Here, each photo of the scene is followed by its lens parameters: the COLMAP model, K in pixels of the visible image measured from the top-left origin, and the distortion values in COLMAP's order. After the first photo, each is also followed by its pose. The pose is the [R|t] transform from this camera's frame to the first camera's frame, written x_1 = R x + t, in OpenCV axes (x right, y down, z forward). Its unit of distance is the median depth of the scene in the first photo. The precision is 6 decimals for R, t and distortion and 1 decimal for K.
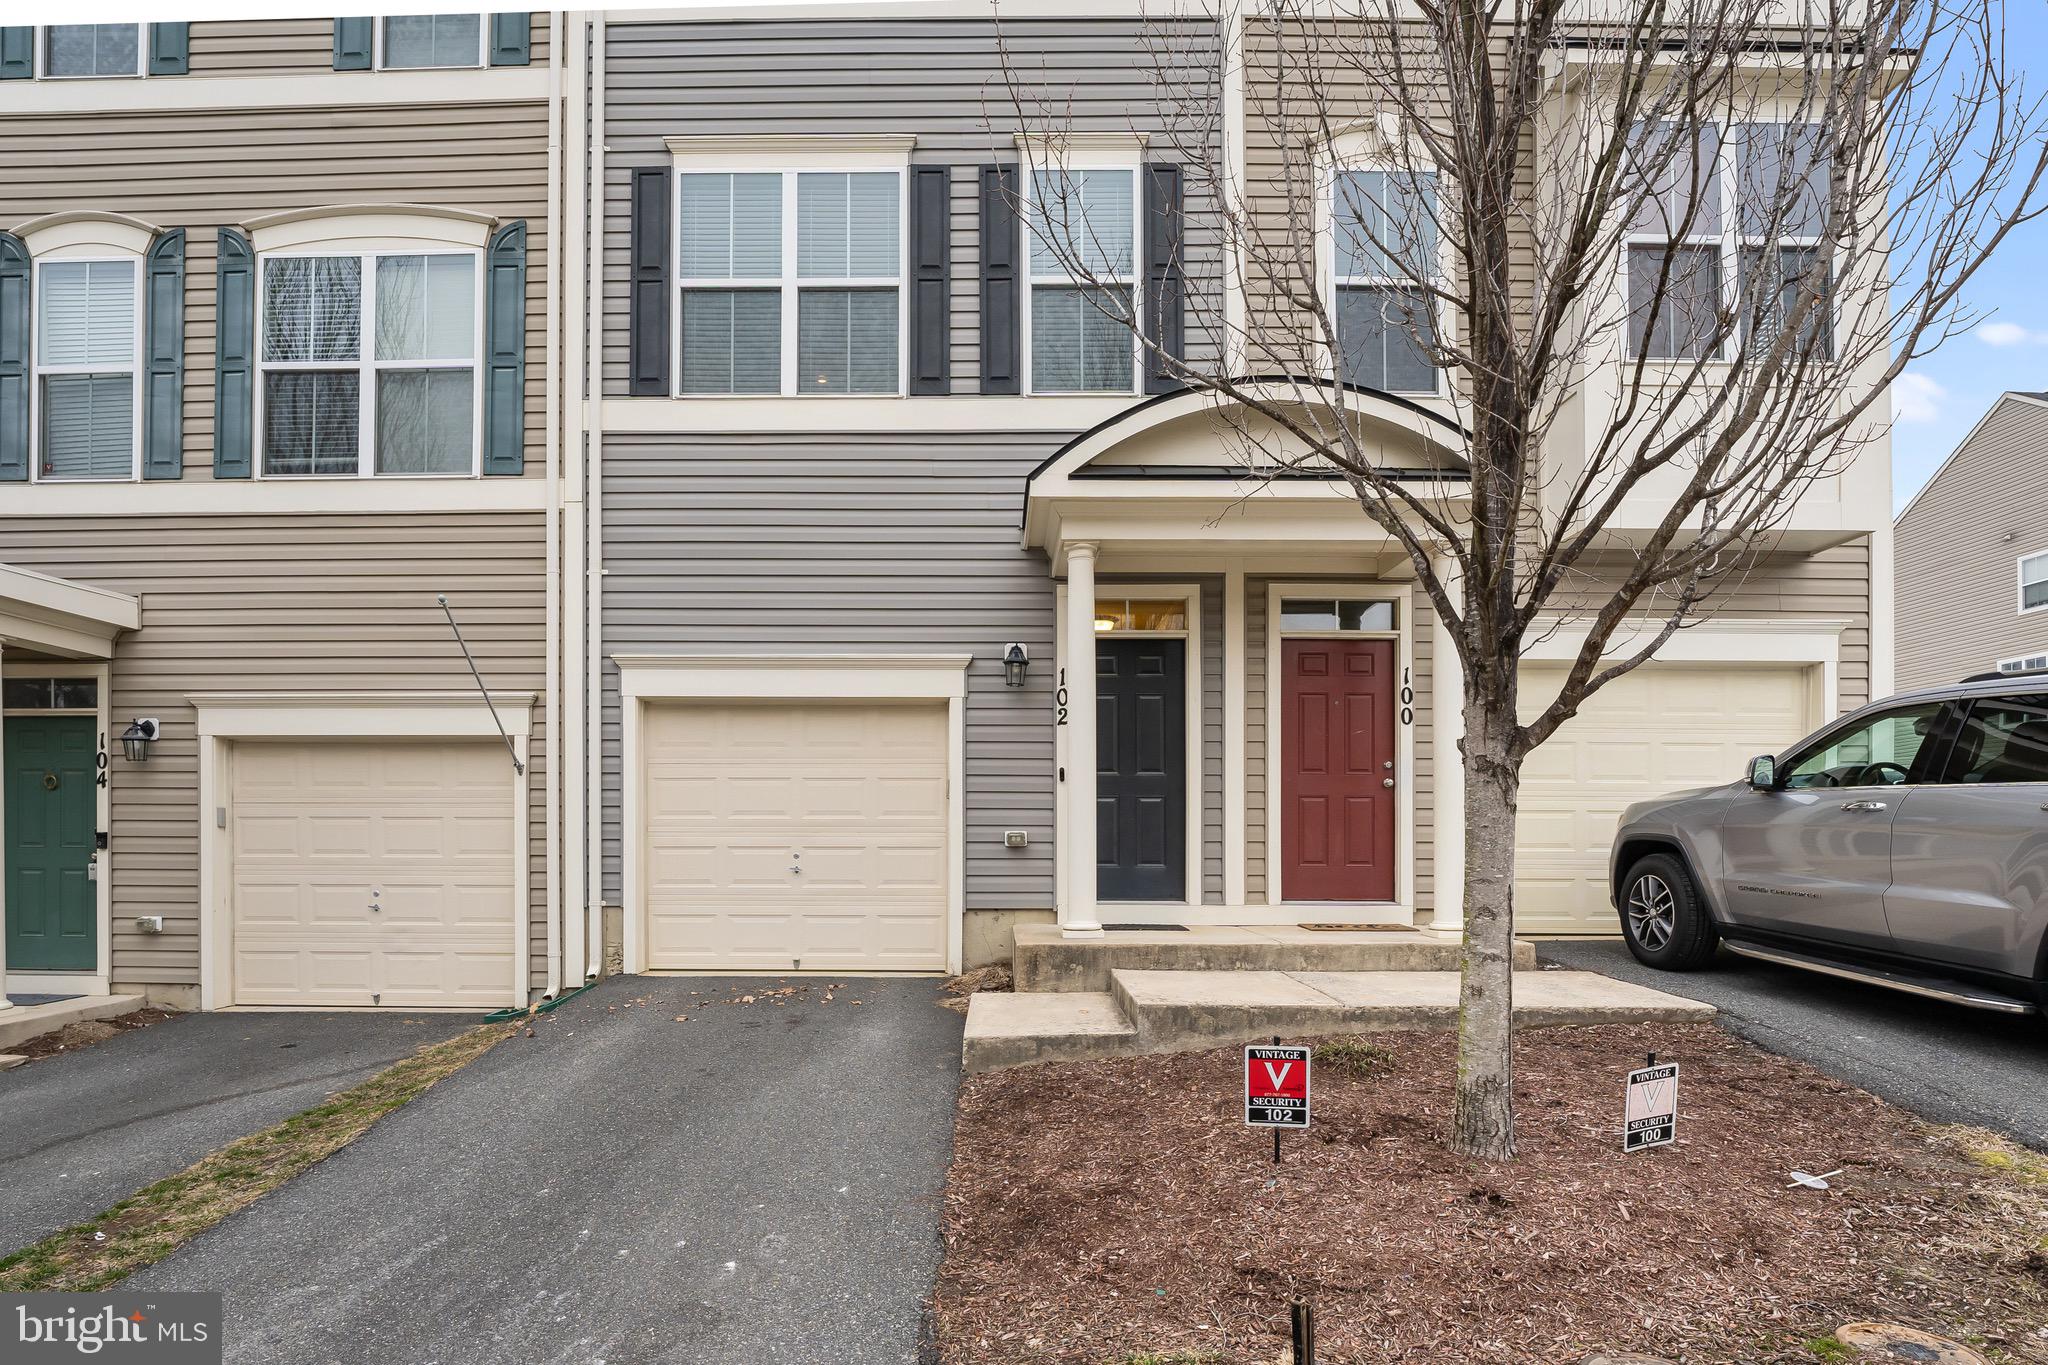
lens RADIAL K [[1086.6, 0, 1078.8], [0, 1086.6, 854.4], [0, 0, 1]] dist [-0.031424, 0.002041]
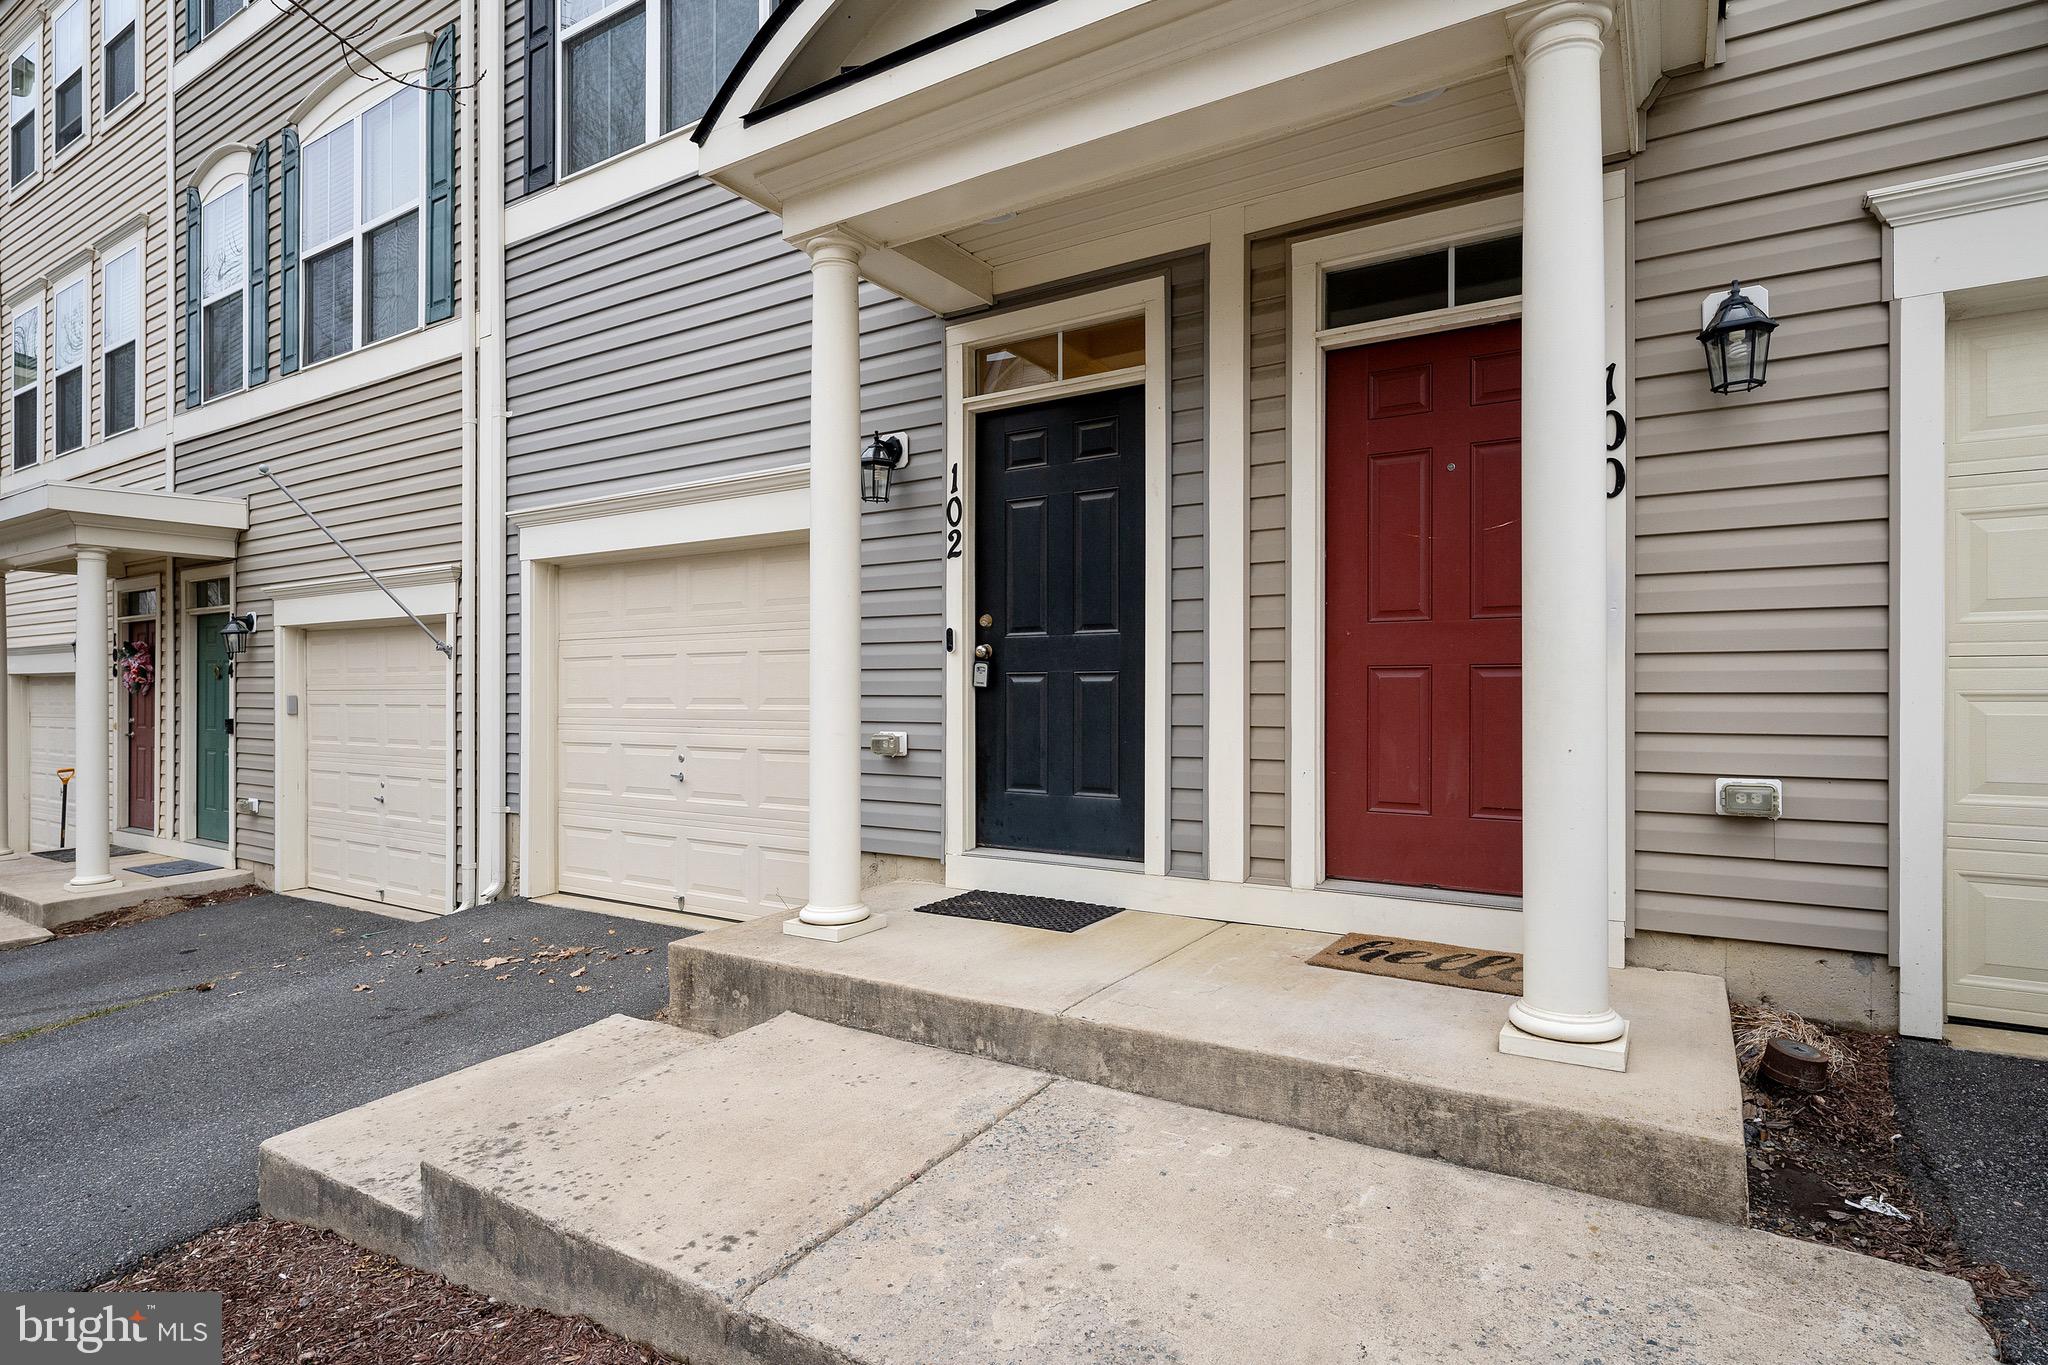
lens RADIAL K [[1127.7, 0, 968.0], [0, 1127.7, 688.3], [0, 0, 1]] dist [-0.007375, -0.000562]
pose [[0.813901, -0.005128, -0.580980, 0.359906], [0.001874, 0.999979, -0.006201, -0.042871], [0.581000, 0.003959, 0.813894, 0.498225]]
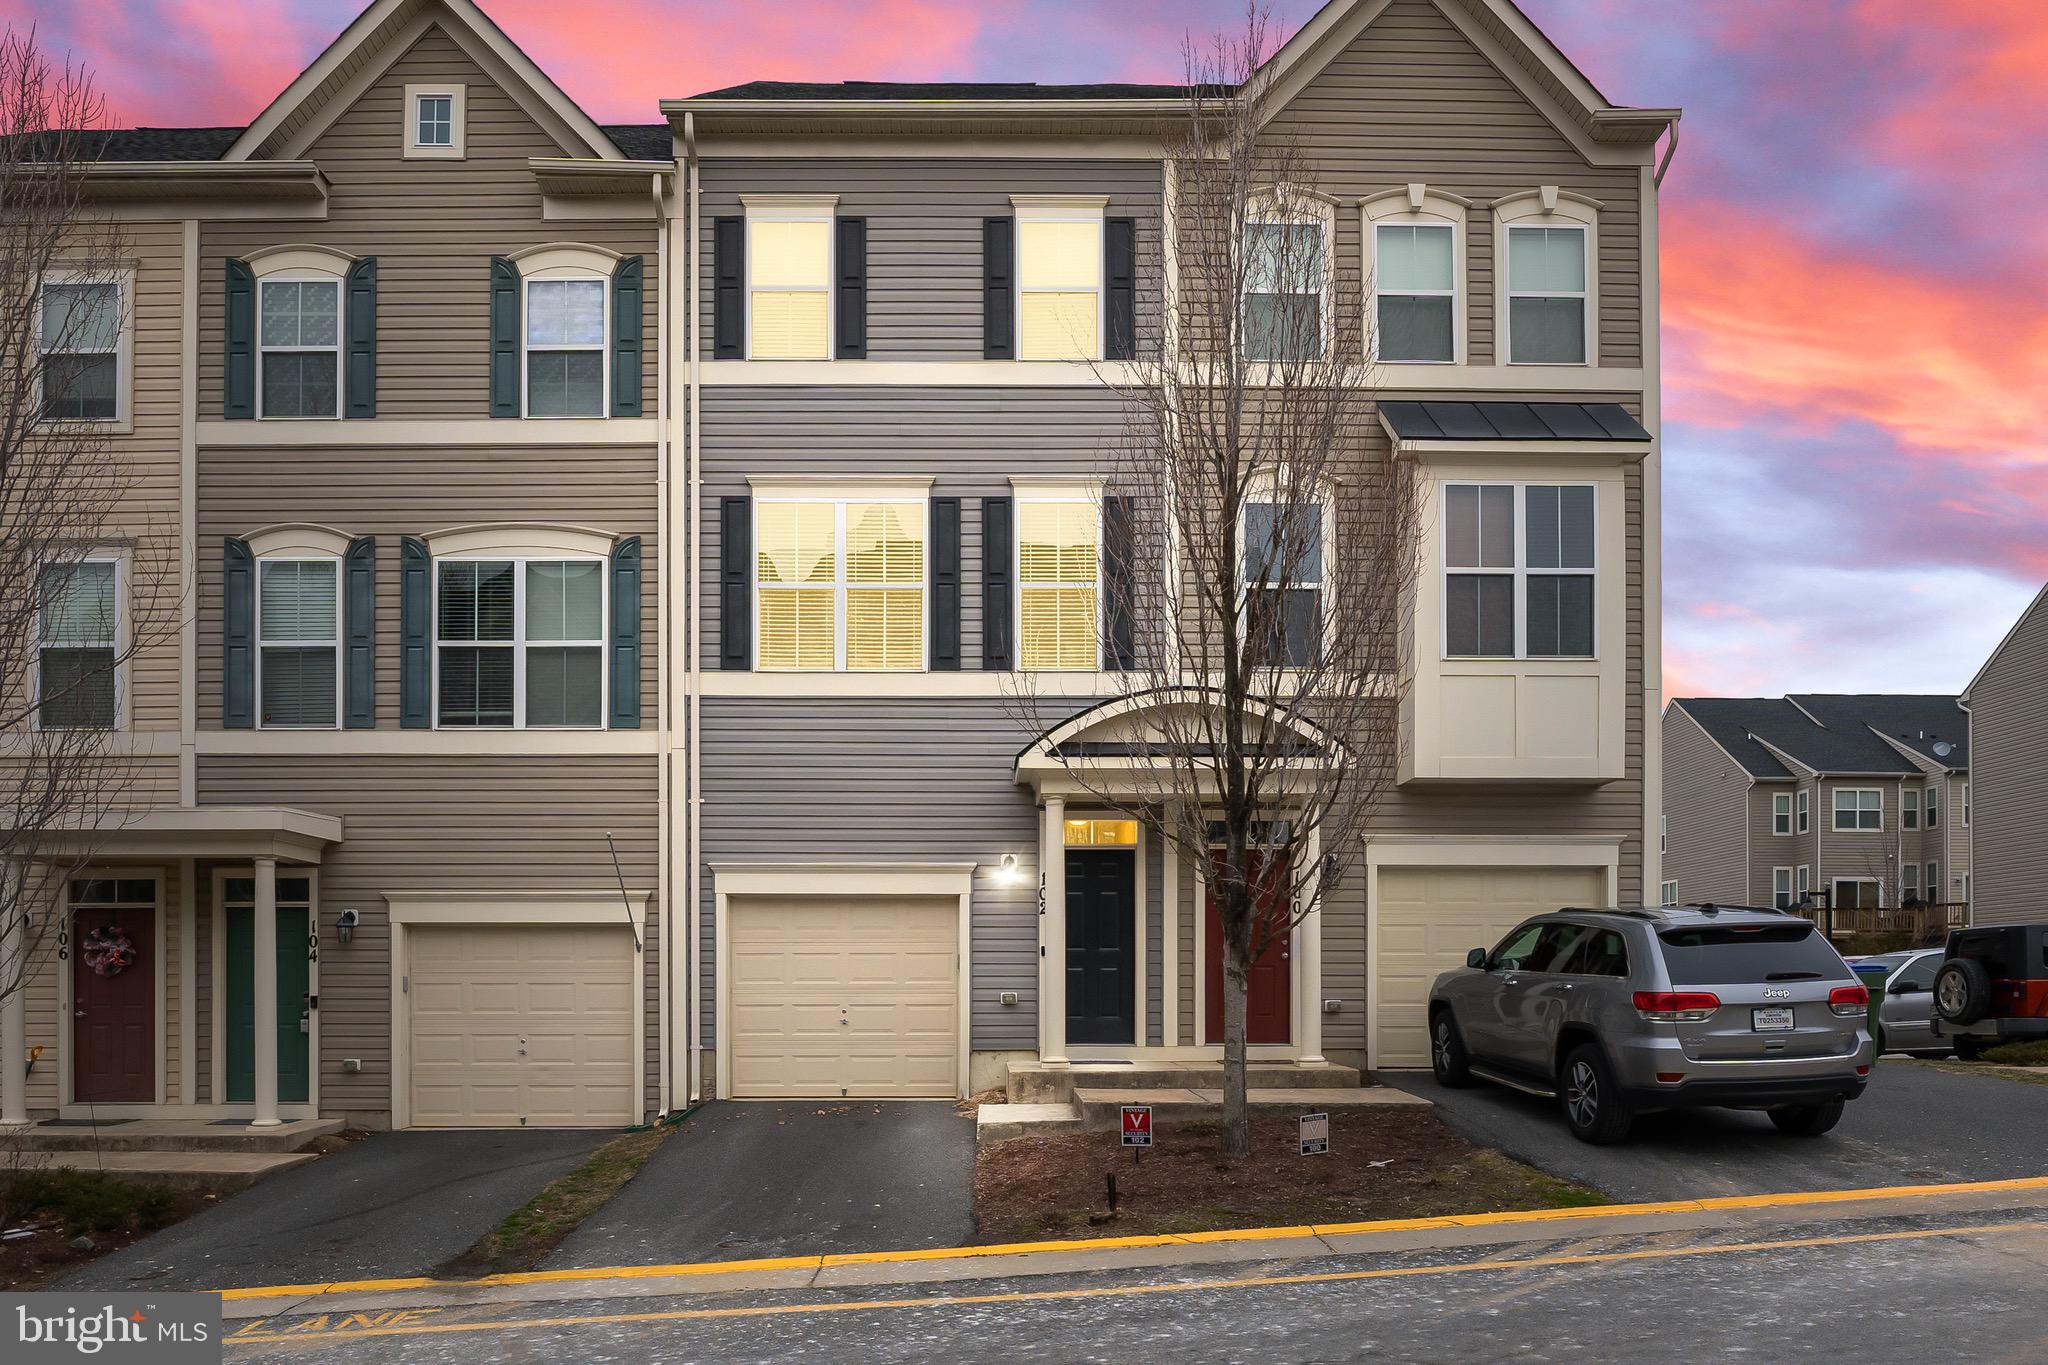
lens RADIAL K [[1482.0, 0, 1154.7], [0, 1482.0, 977.4], [0, 0, 1]] dist [-0.024703, -0.005773]
pose [[0.999230, -0.002635, 0.039145, 0.051331], [0.003135, 0.999914, -0.012700, -0.016825], [-0.039108, 0.012813, 0.999153, -0.863400]]
